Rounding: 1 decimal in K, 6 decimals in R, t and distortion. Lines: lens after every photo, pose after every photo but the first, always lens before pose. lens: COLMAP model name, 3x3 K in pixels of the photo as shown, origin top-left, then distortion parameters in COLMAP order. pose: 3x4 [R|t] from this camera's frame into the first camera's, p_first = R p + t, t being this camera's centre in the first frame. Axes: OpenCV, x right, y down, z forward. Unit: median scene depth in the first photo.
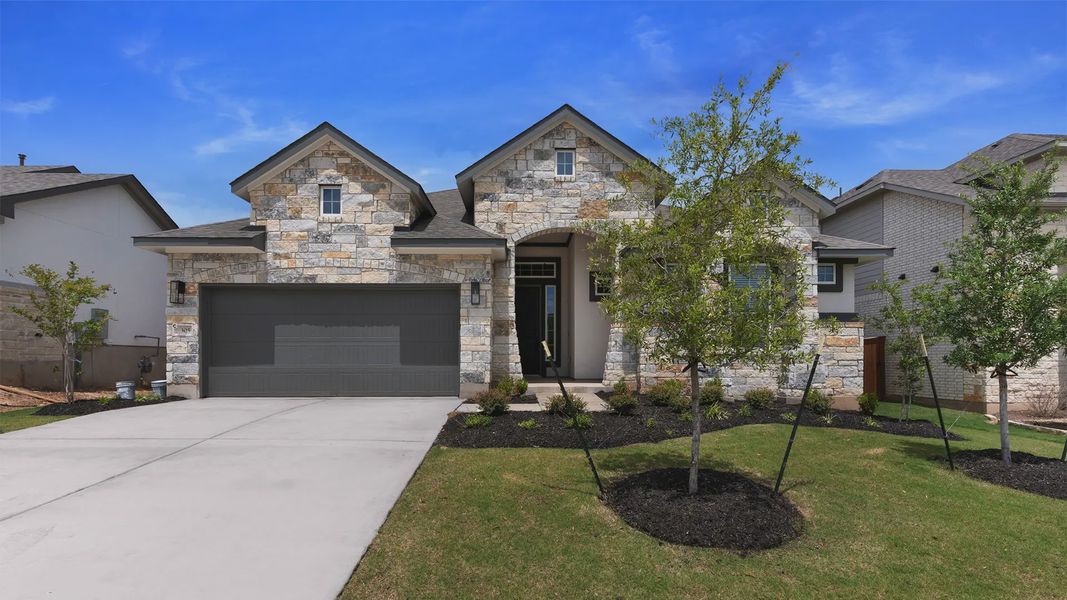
lens RADIAL K [[505.5, 0, 532.5], [0, 505.5, 353.4], [0, 0, 1]] dist [0.000470, 0.000232]
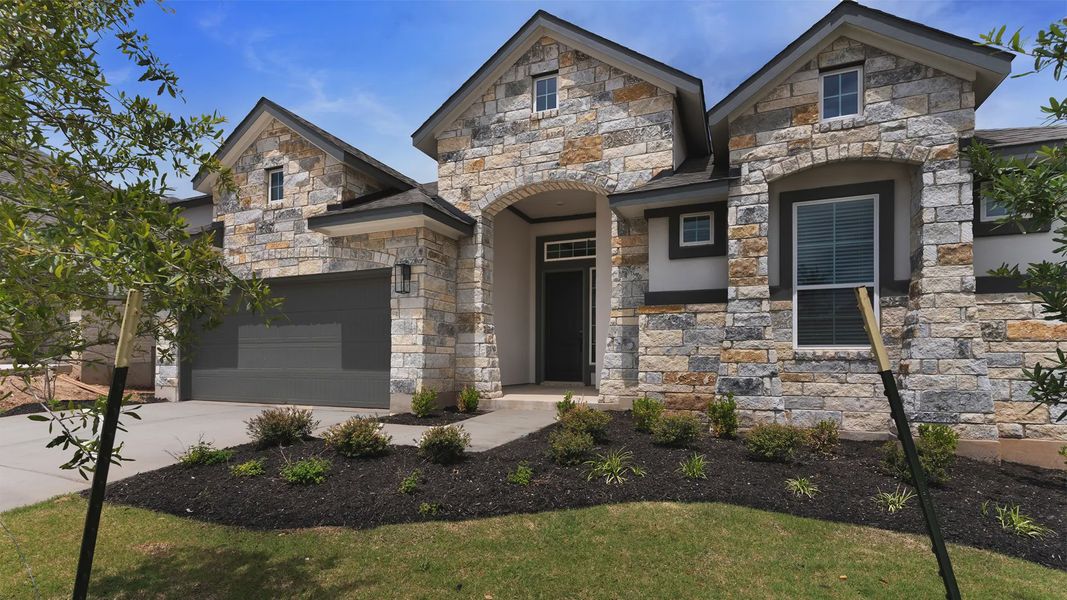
lens RADIAL K [[505.5, 0, 532.5], [0, 505.5, 353.4], [0, 0, 1]] dist [0.000470, 0.000232]
pose [[0.914830, -0.002985, -0.403829, 0.377975], [0.002368, 0.999995, -0.002027, -0.001631], [0.403833, 0.000898, 0.914832, 0.364768]]
